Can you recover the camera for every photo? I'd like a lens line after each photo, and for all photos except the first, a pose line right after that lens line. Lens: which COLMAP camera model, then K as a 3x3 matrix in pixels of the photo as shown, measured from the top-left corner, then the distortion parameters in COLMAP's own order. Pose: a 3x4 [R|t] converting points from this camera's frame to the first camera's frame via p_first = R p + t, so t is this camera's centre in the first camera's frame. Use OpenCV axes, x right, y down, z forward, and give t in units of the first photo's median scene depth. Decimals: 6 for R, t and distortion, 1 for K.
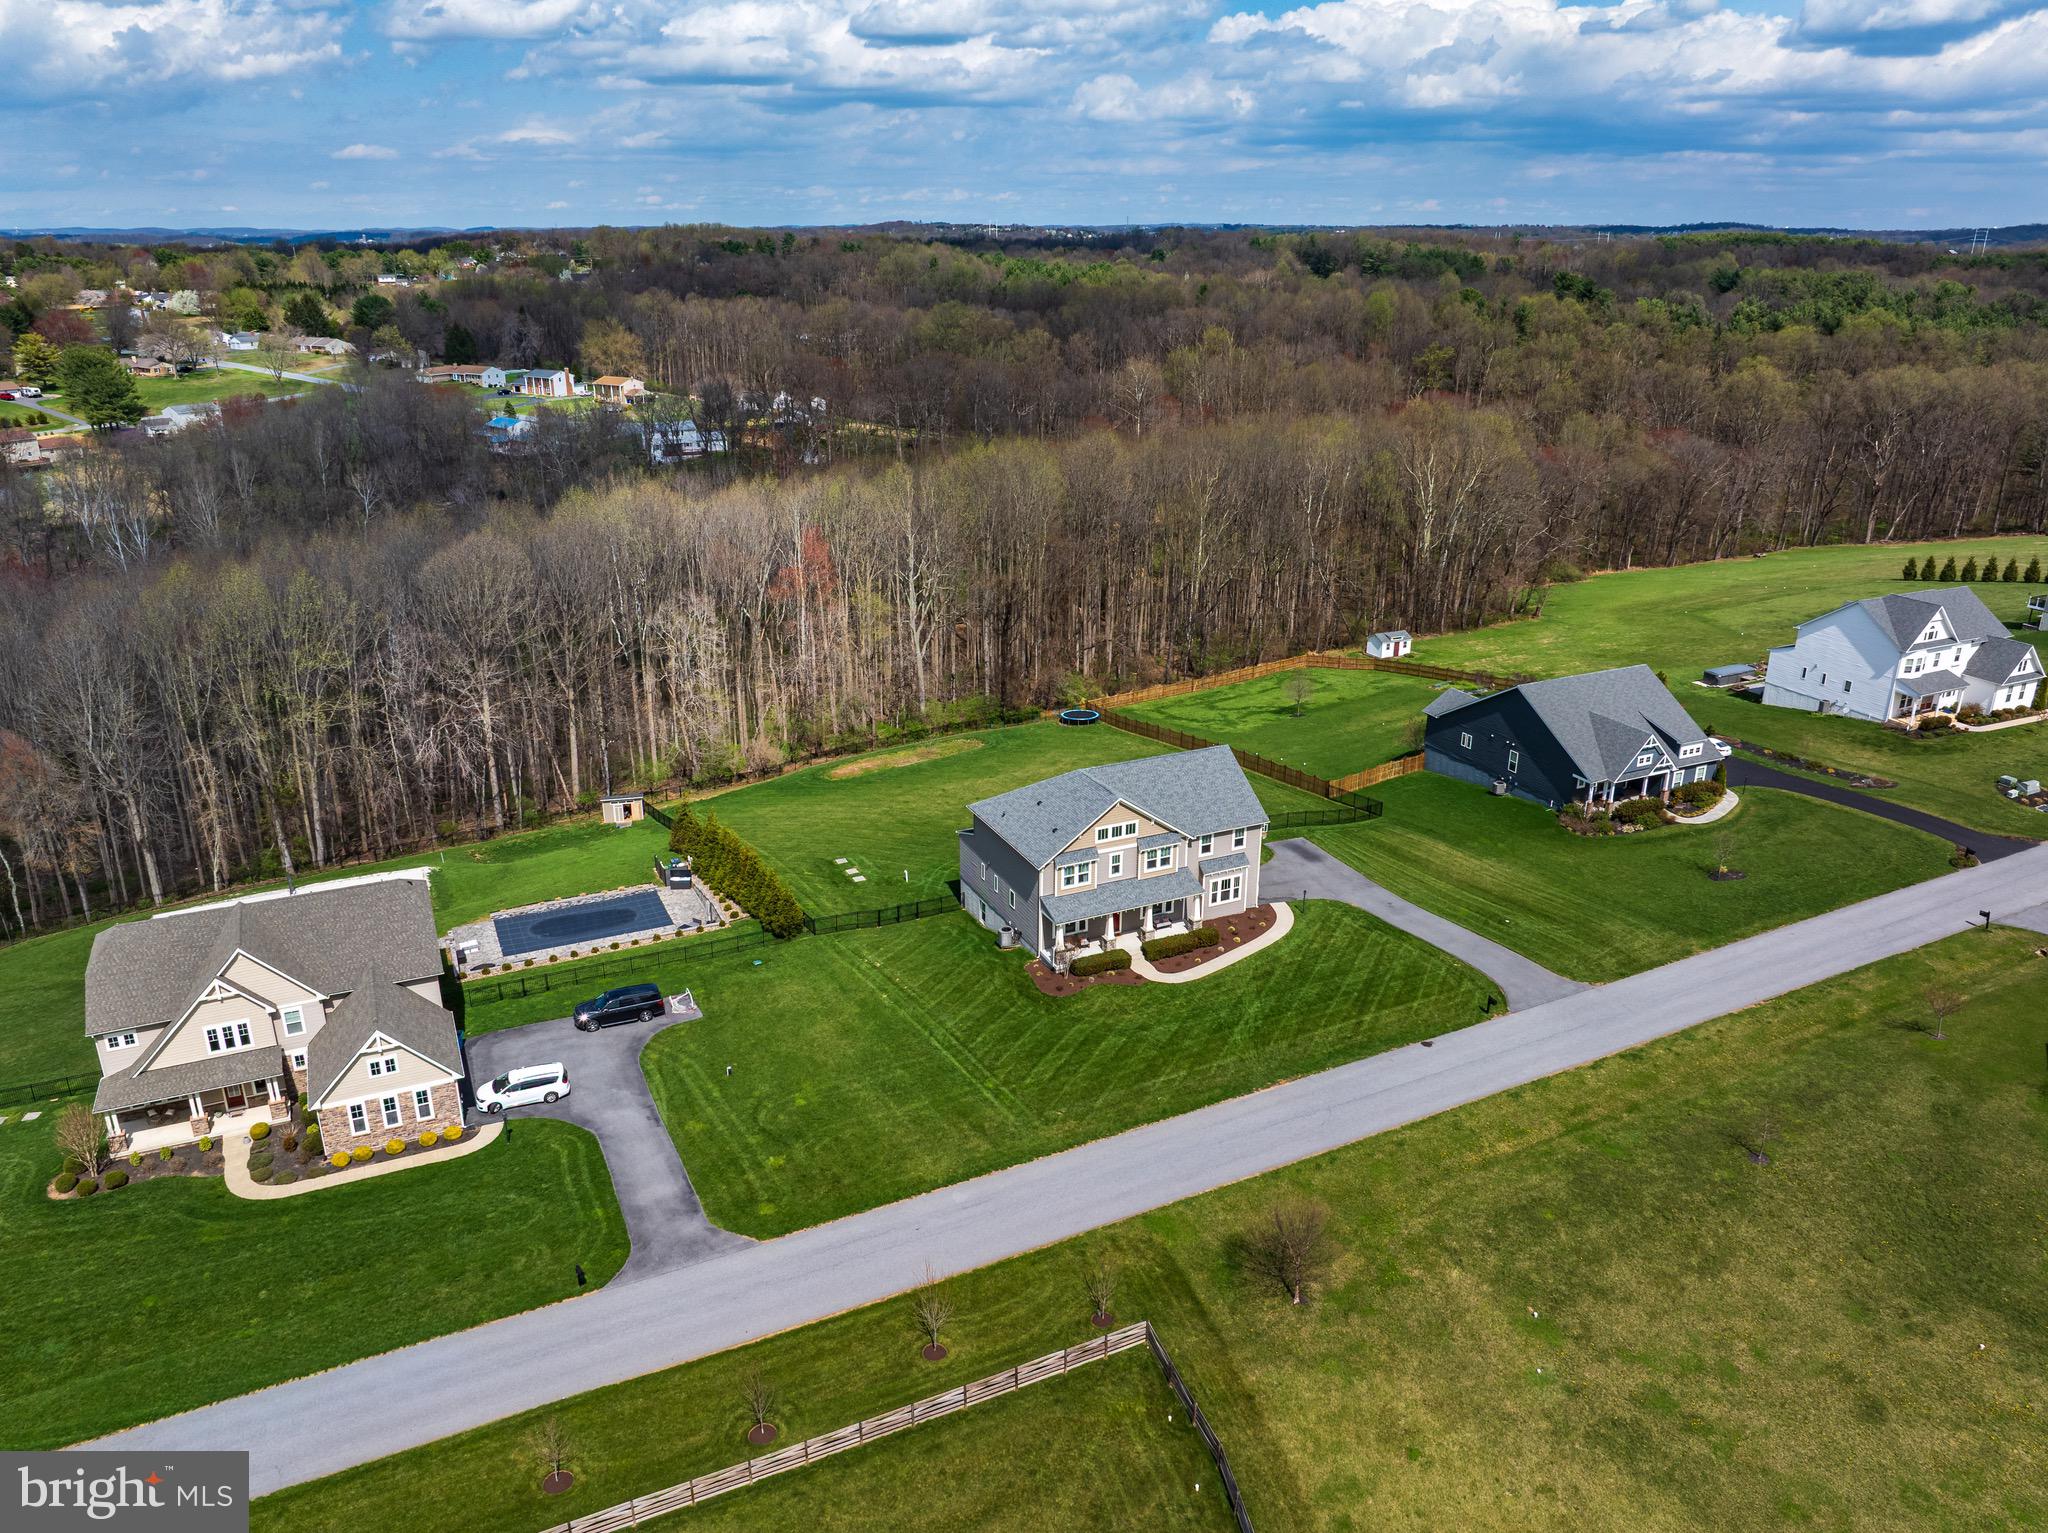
lens RADIAL K [[1441.0, 0, 1038.6], [0, 1441.0, 754.4], [0, 0, 1]] dist [-0.036576, 0.005671]
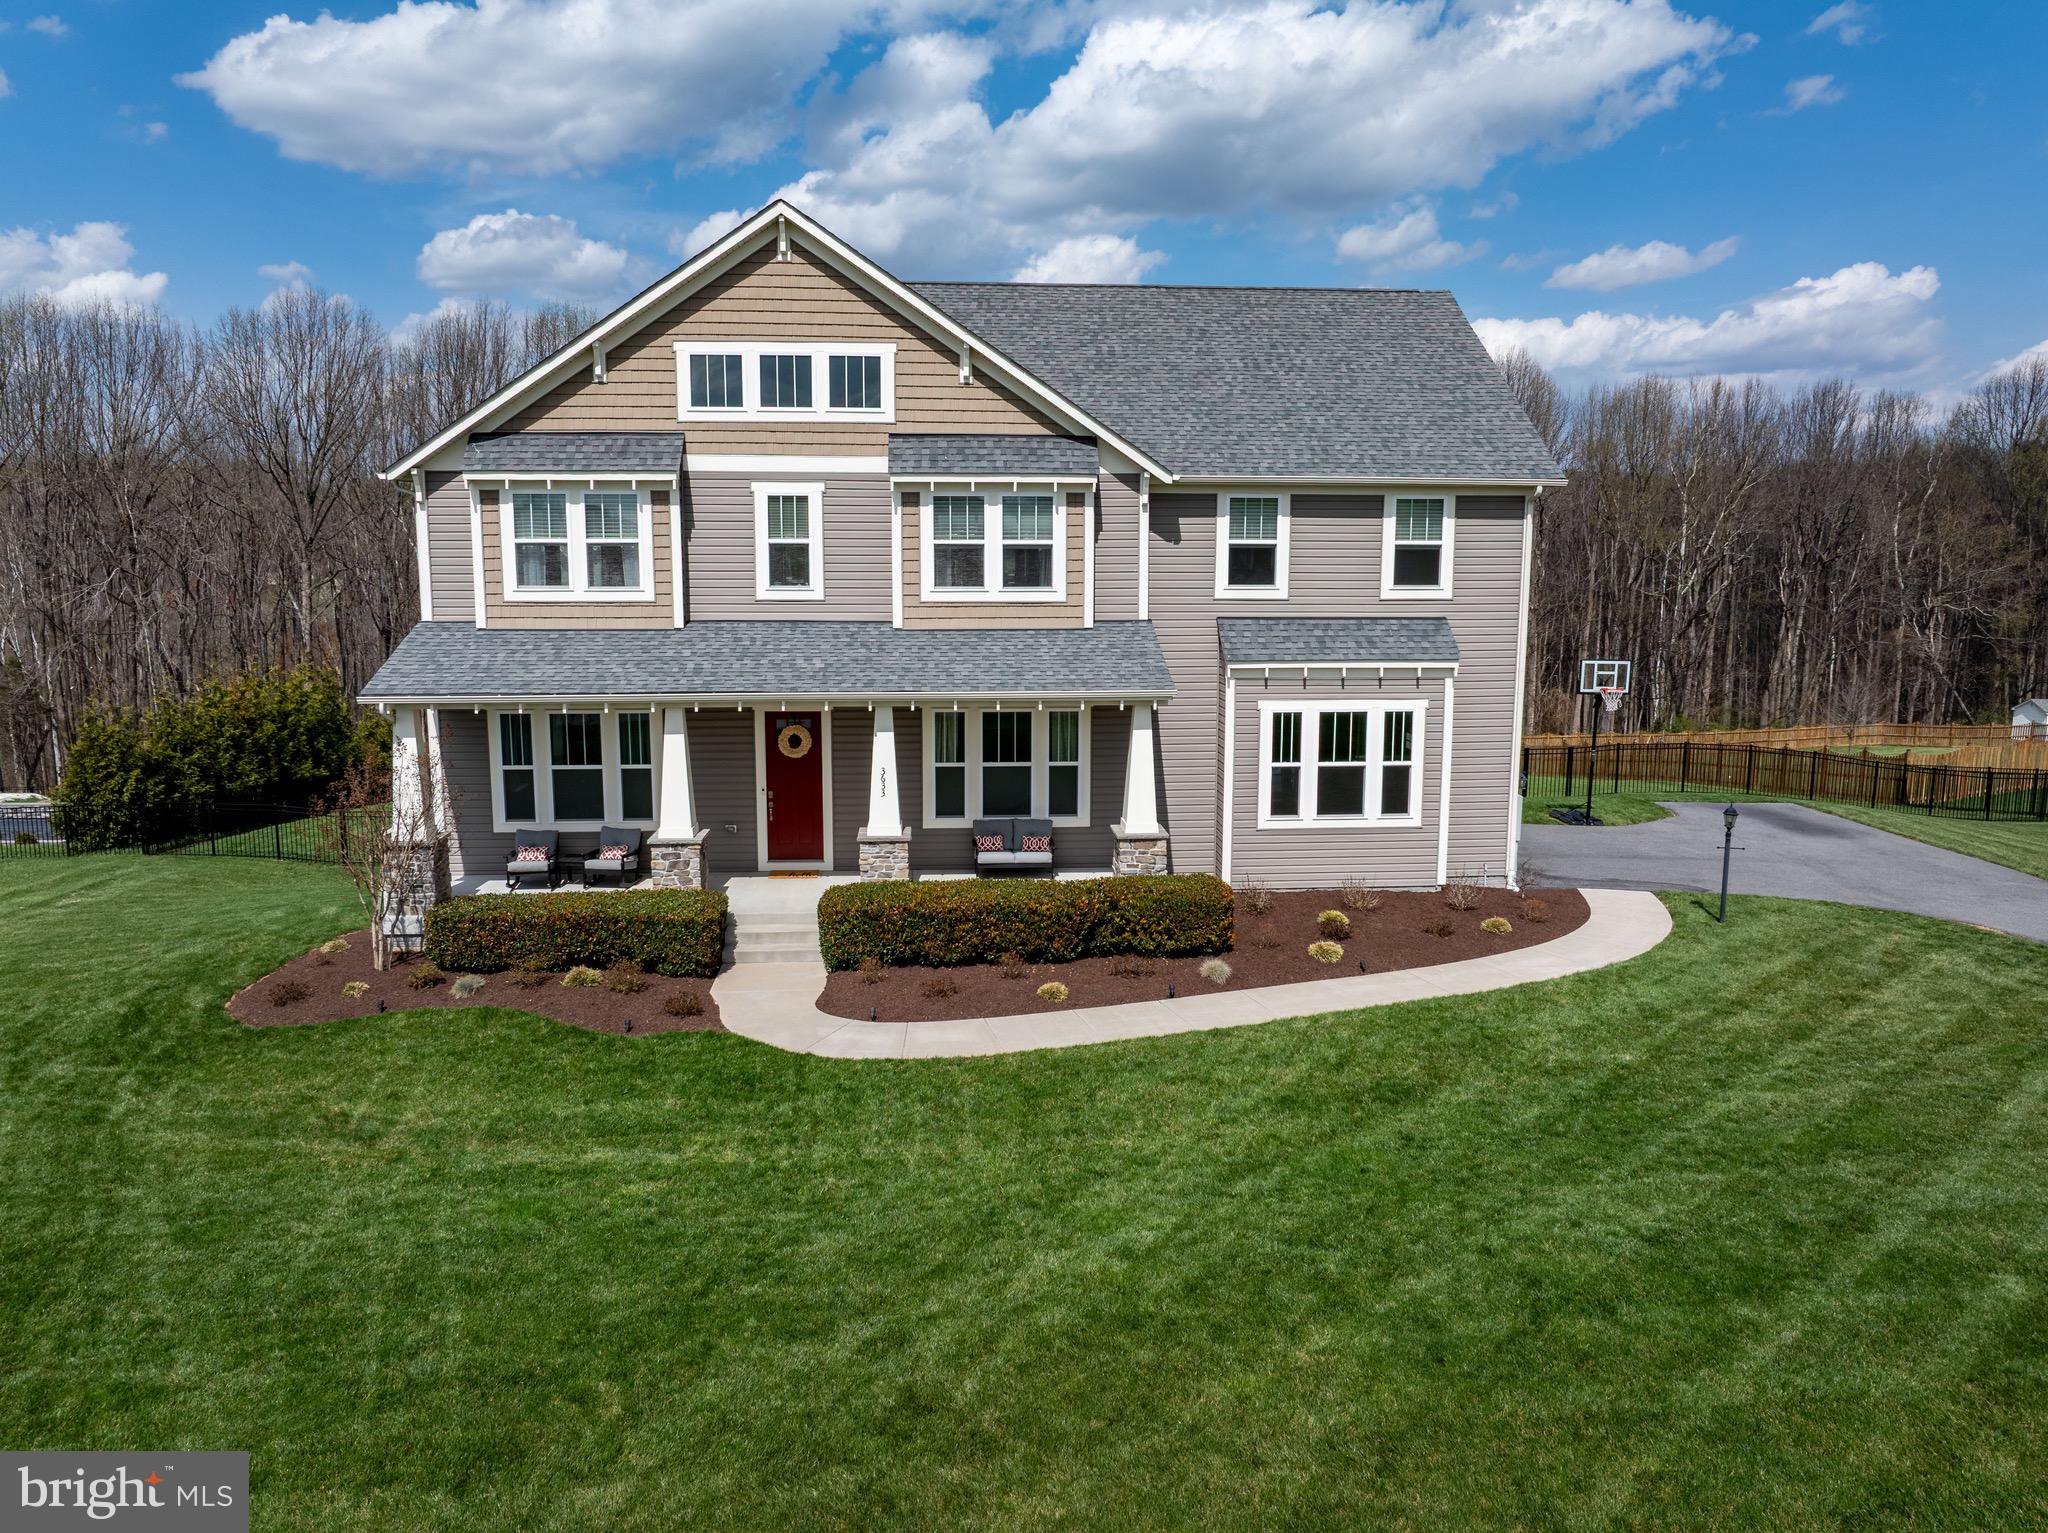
lens RADIAL K [[1441.0, 0, 1038.6], [0, 1441.0, 754.4], [0, 0, 1]] dist [-0.036576, 0.005671]
pose [[0.930711, 0.052108, -0.362024, 0.173973], [-0.122823, 0.976849, -0.175158, 0.143643], [0.344515, 0.207487, 0.915565, 0.803385]]
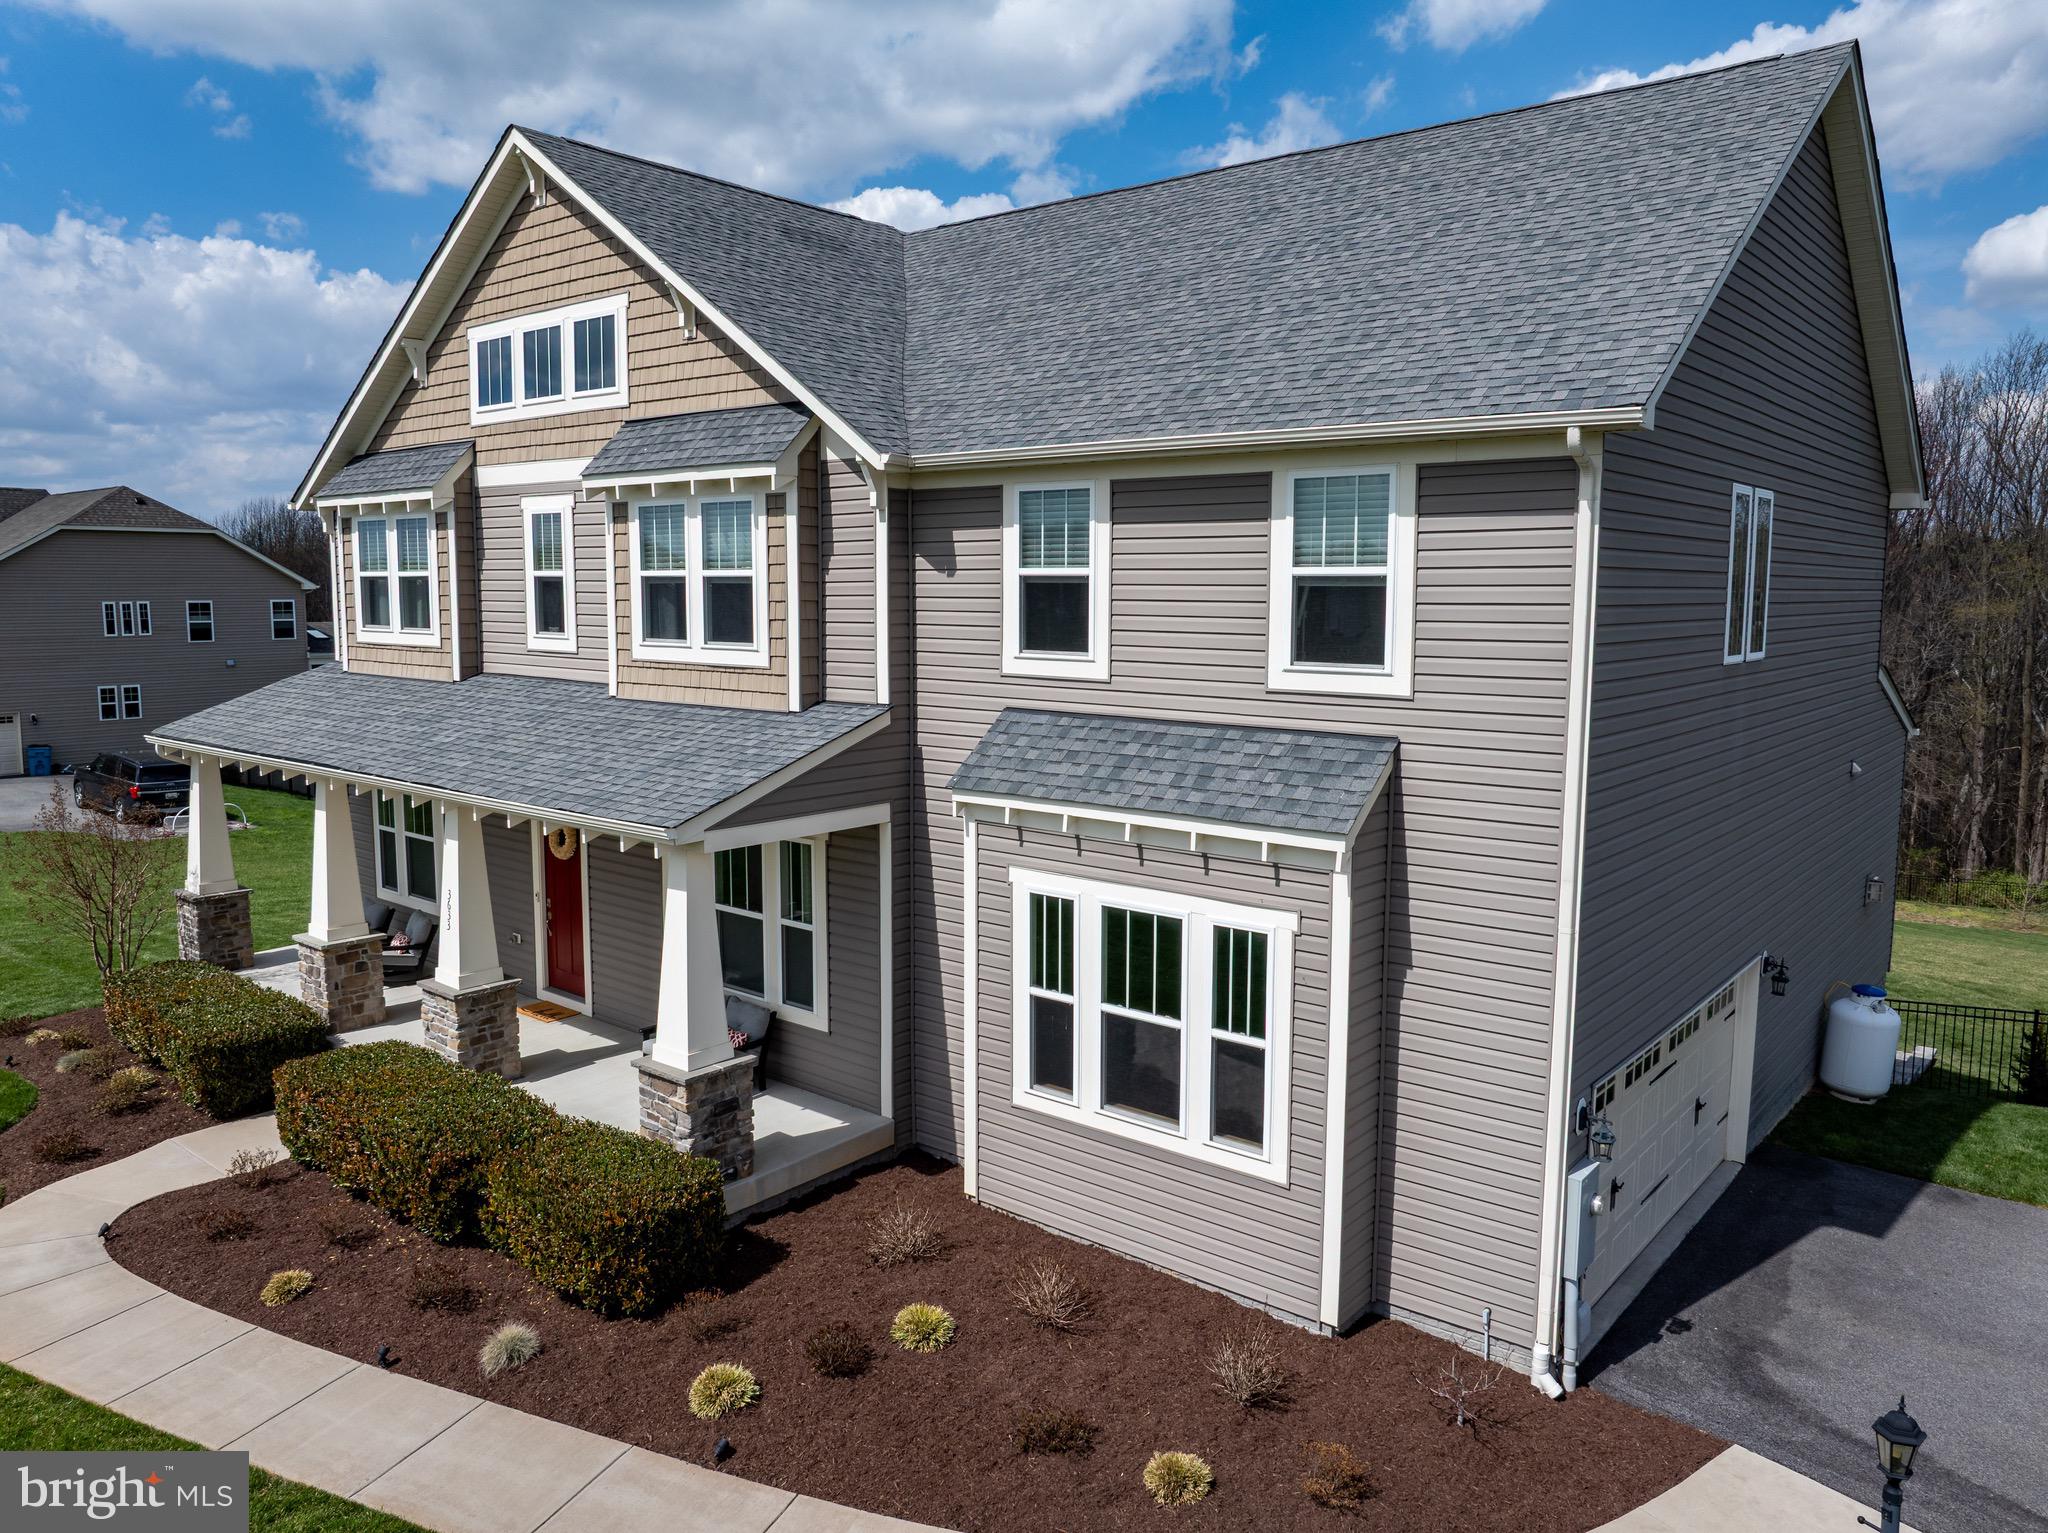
lens RADIAL K [[1432.5, 0, 1068.9], [0, 1432.5, 761.3], [0, 0, 1]] dist [-0.036435, -0.046840]
pose [[0.434050, 0.104360, -0.894824, 0.234662], [-0.313769, 0.948589, -0.041569, 0.084574], [0.844482, 0.298811, 0.444480, 0.974513]]
